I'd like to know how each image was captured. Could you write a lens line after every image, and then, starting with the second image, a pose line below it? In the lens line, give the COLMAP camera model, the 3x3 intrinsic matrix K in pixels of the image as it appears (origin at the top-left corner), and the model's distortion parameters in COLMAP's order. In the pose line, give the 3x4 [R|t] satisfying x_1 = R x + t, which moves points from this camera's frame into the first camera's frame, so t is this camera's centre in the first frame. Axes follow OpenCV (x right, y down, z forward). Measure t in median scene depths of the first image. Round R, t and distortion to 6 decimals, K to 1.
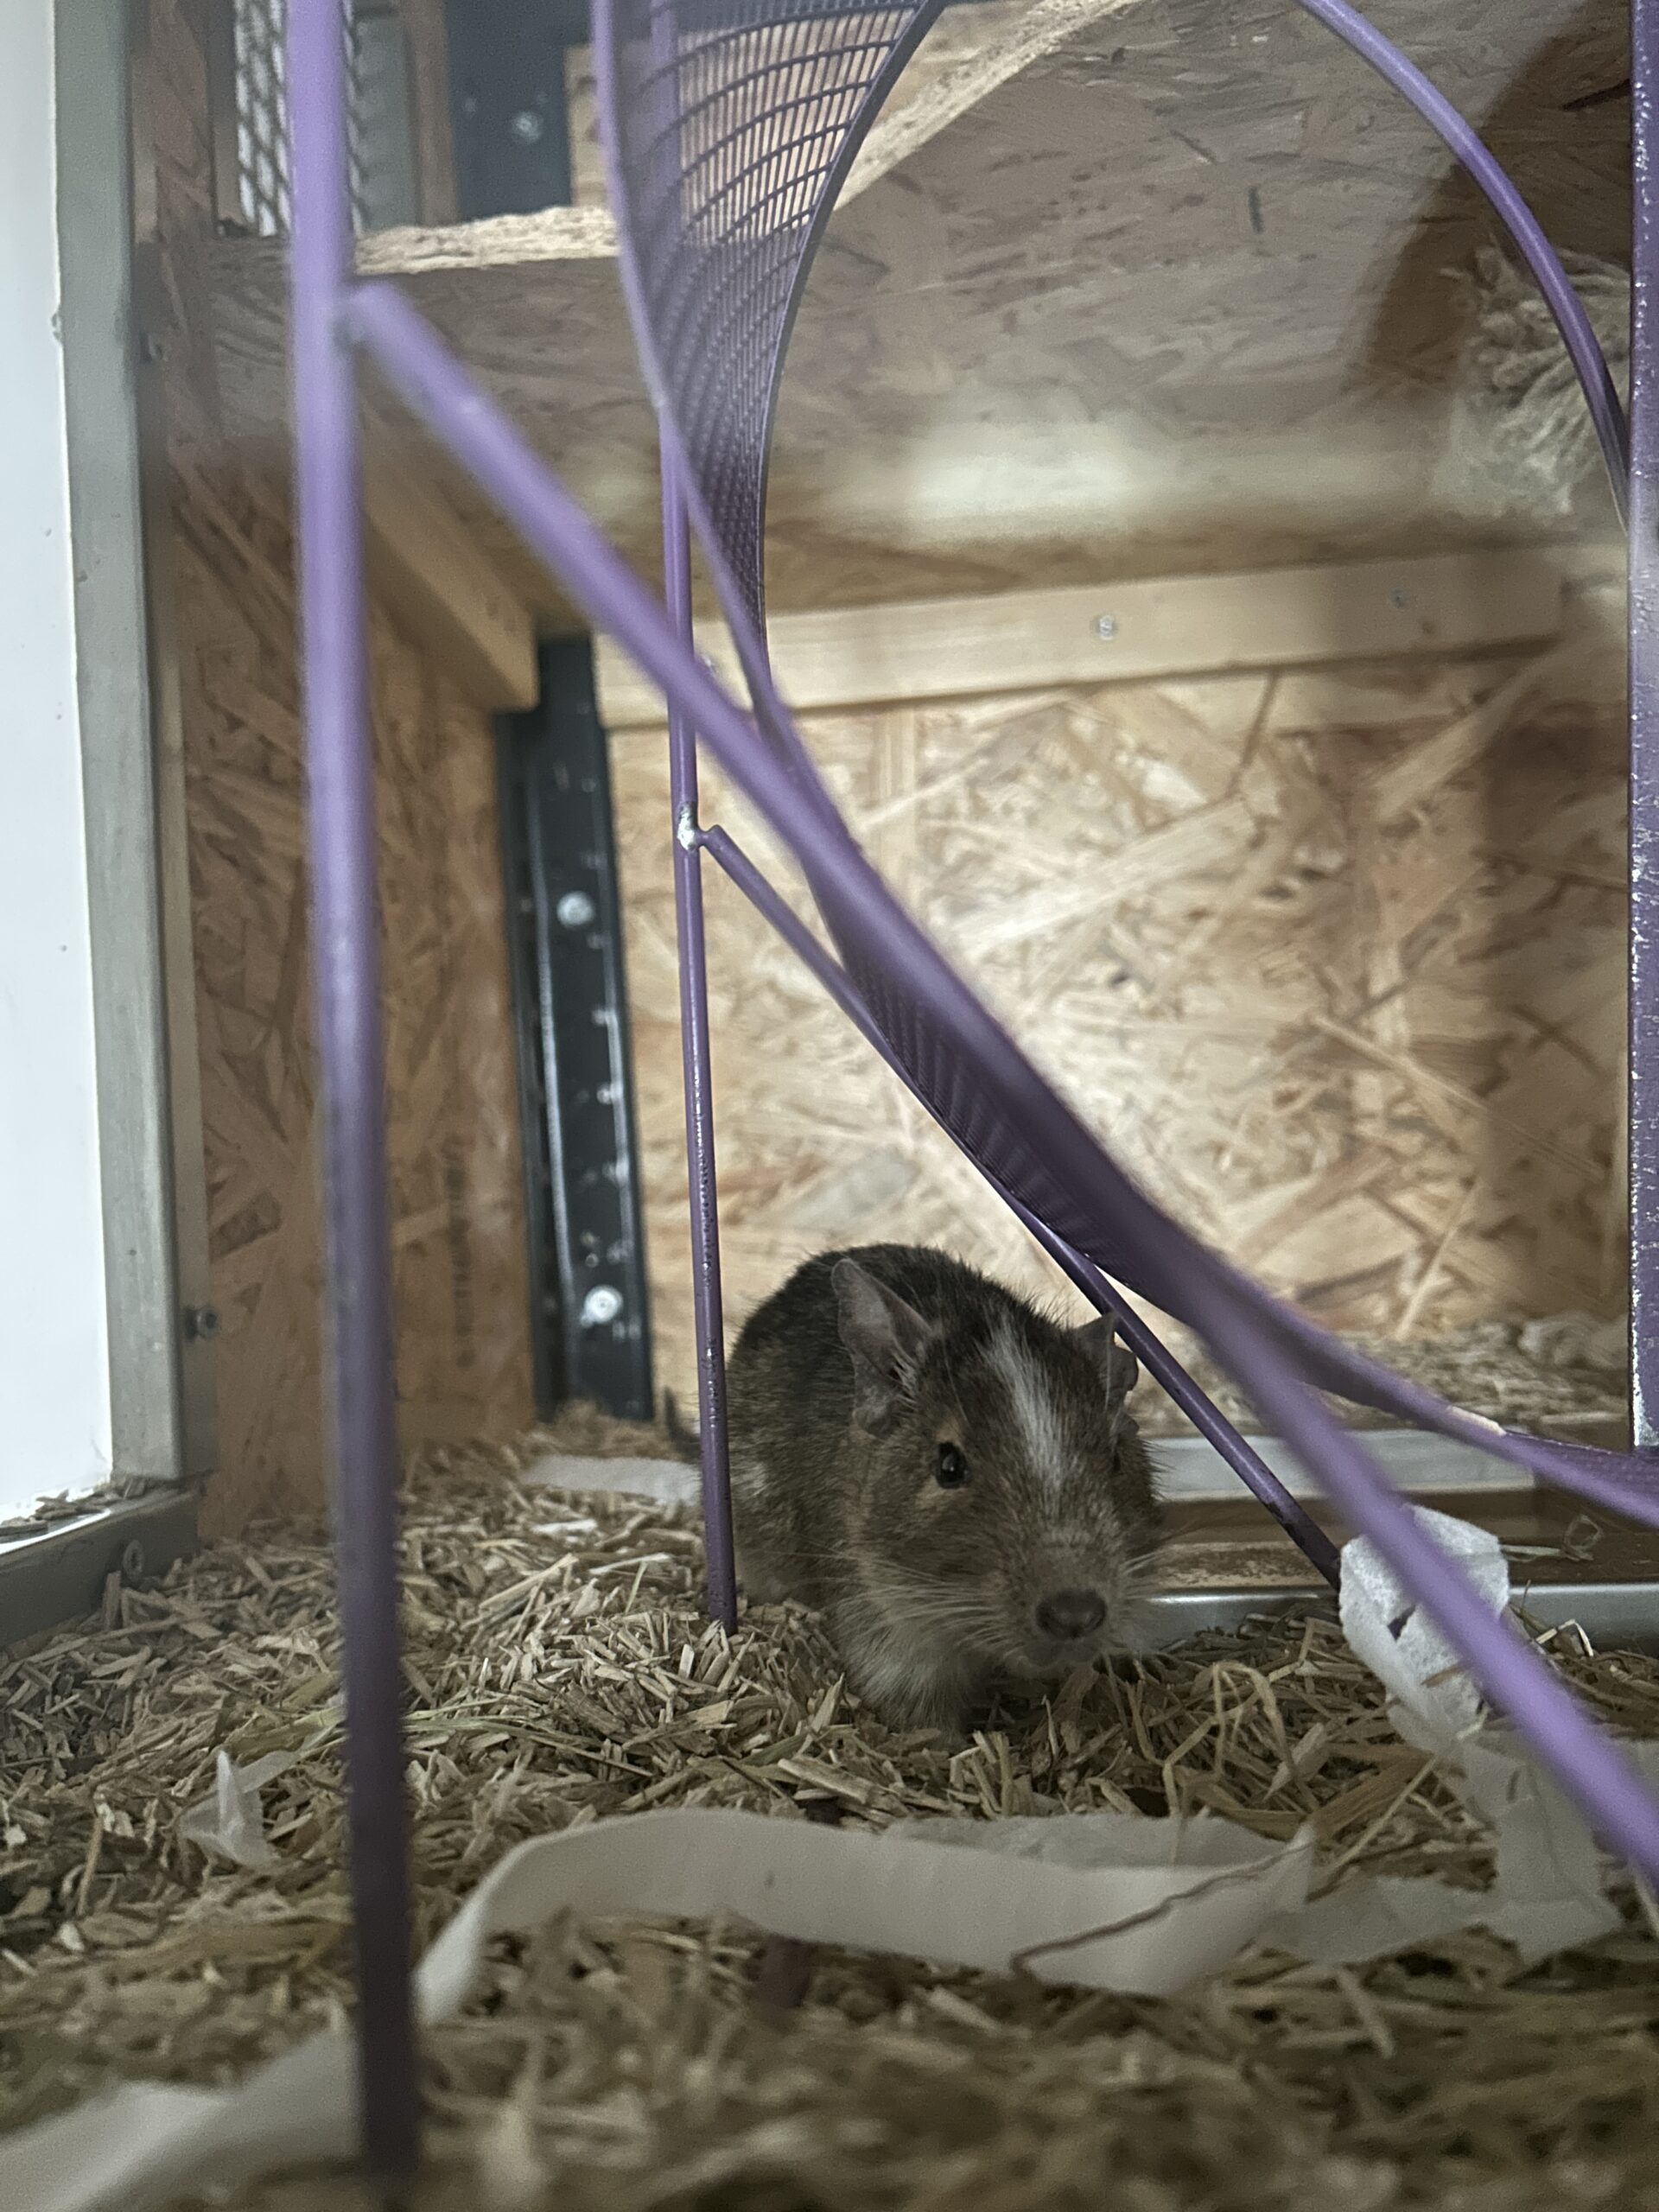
lens RADIAL K [[1703.3, 0, 833.6], [0, 1703.3, 1110.0], [0, 0, 1]] dist [0.049692, -0.017215]
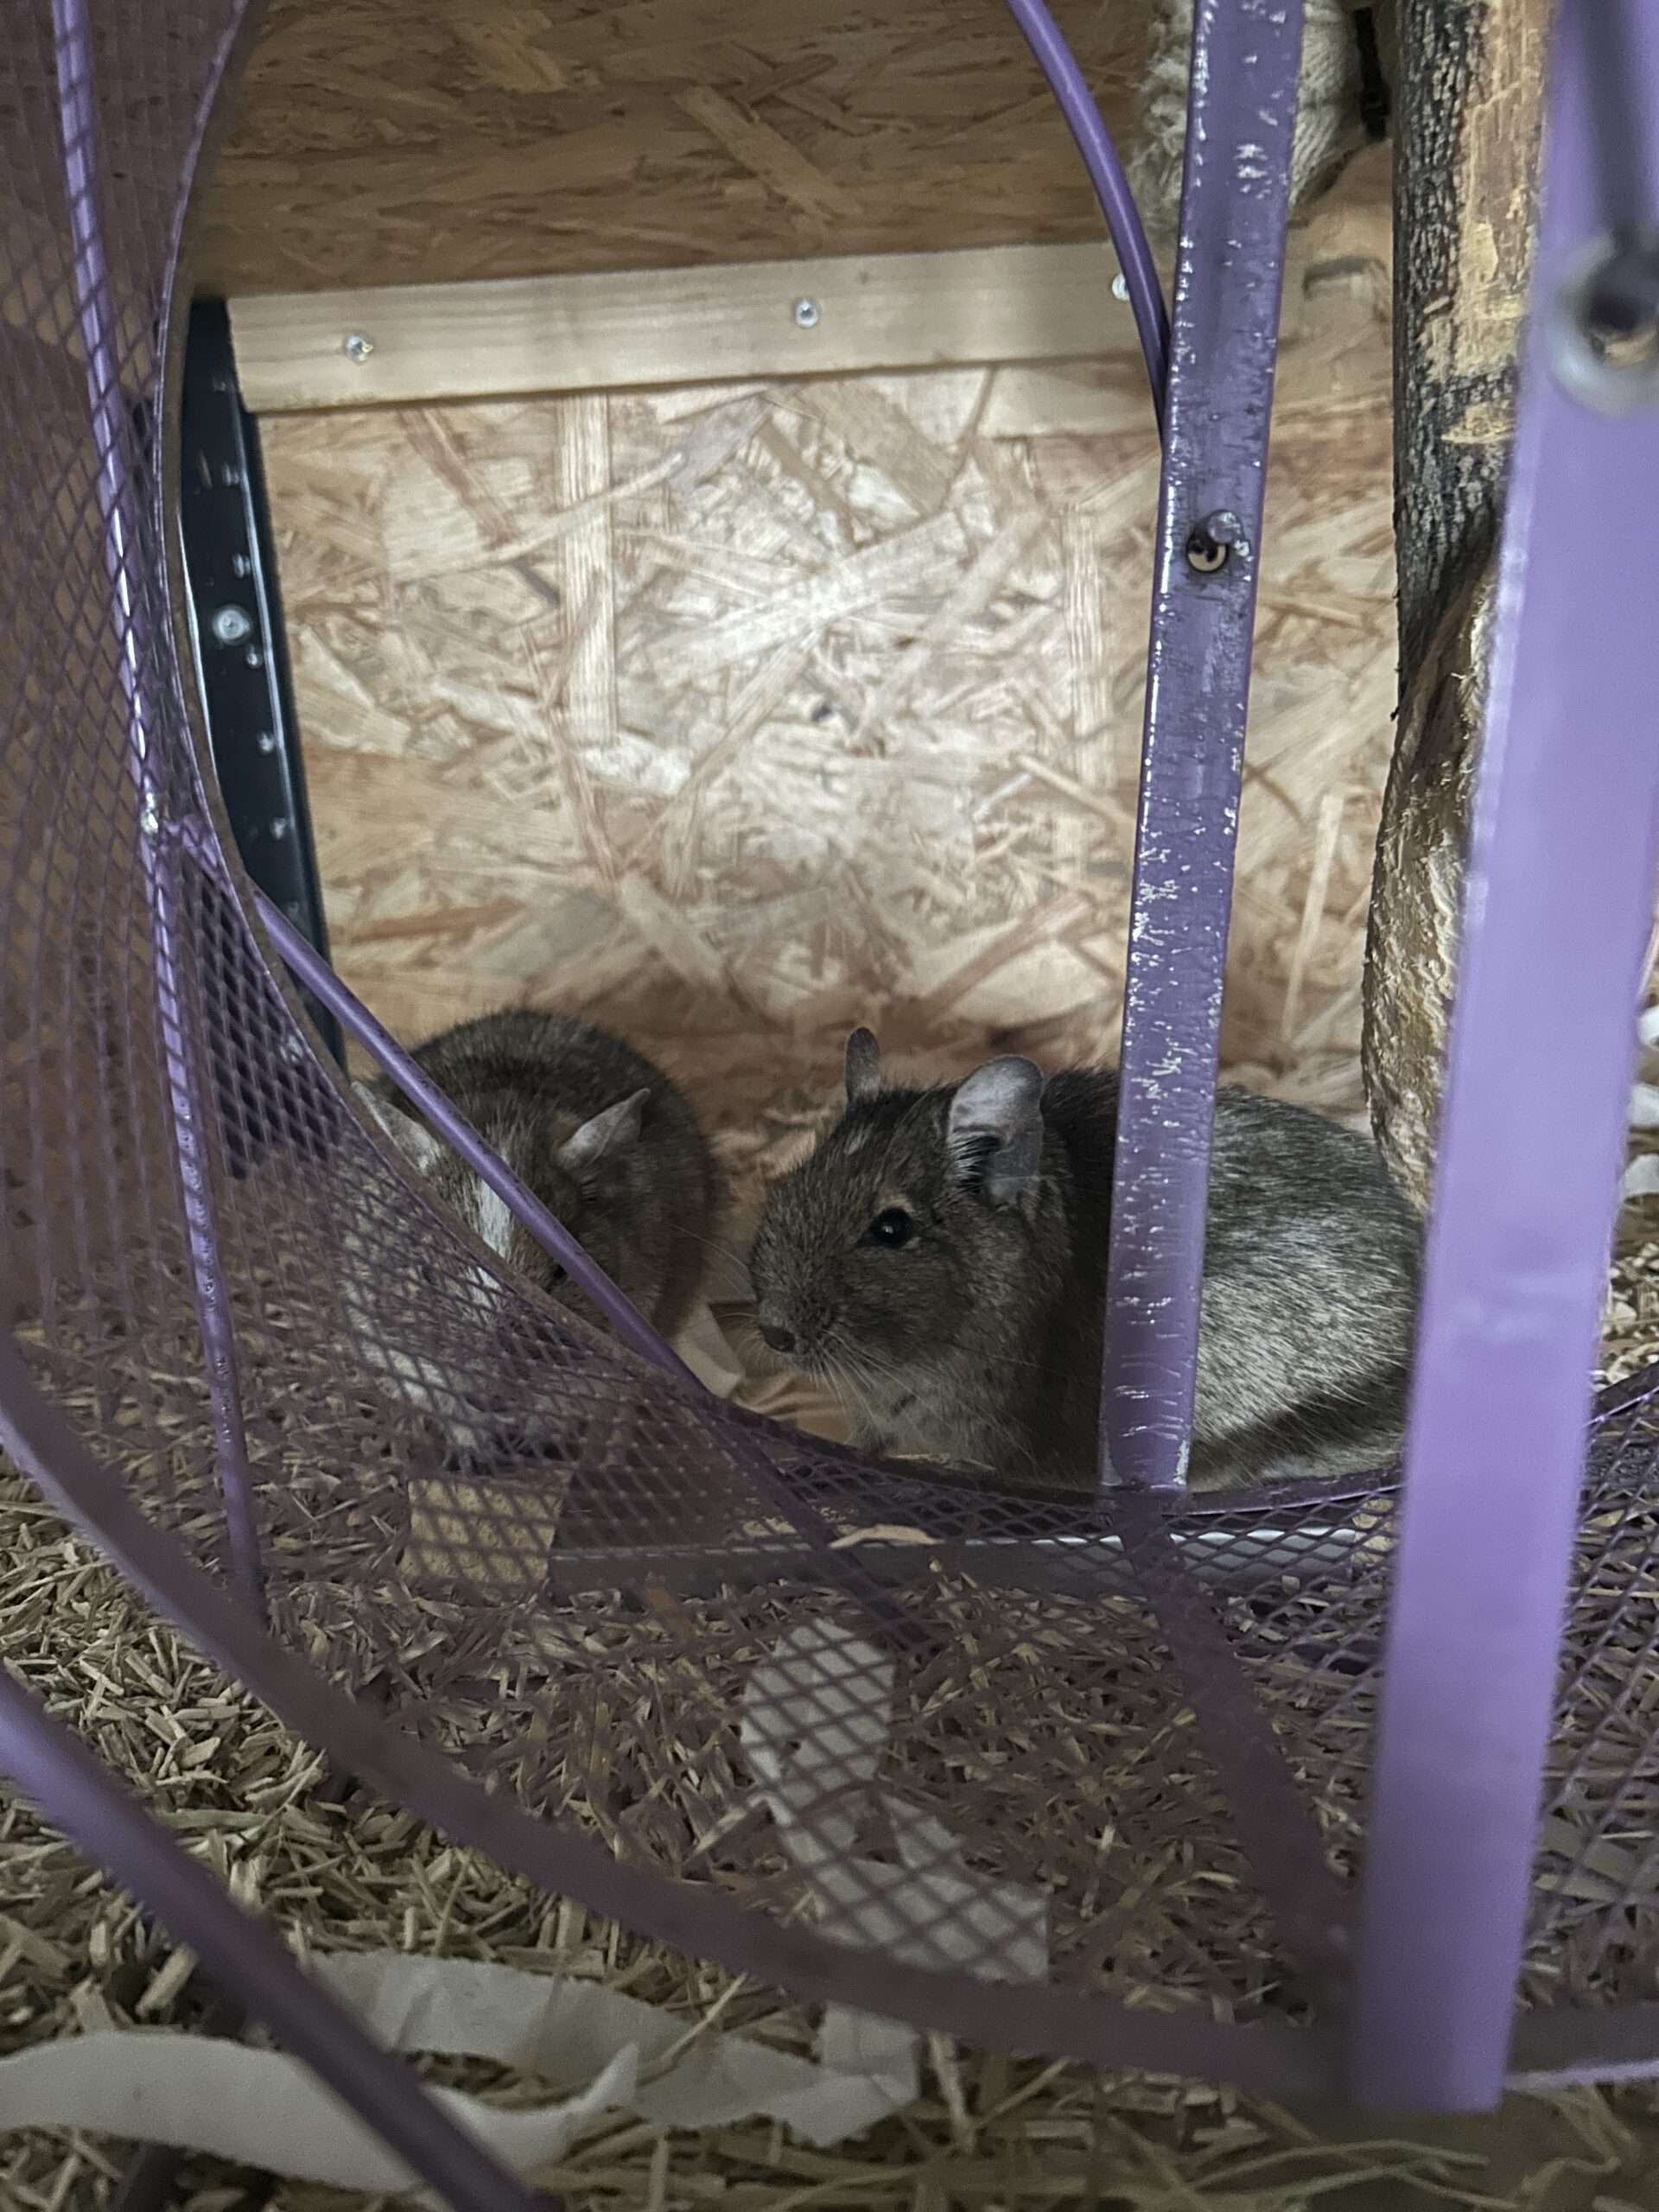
lens RADIAL K [[1703.3, 0, 827.8], [0, 1703.3, 1105.2], [0, 0, 1]] dist [0.049692, -0.017215]
pose [[0.995329, -0.016674, 0.095088, 0.076006], [-0.008268, 0.966627, 0.256053, -0.108431], [-0.096185, -0.255643, 0.961975, 0.027175]]
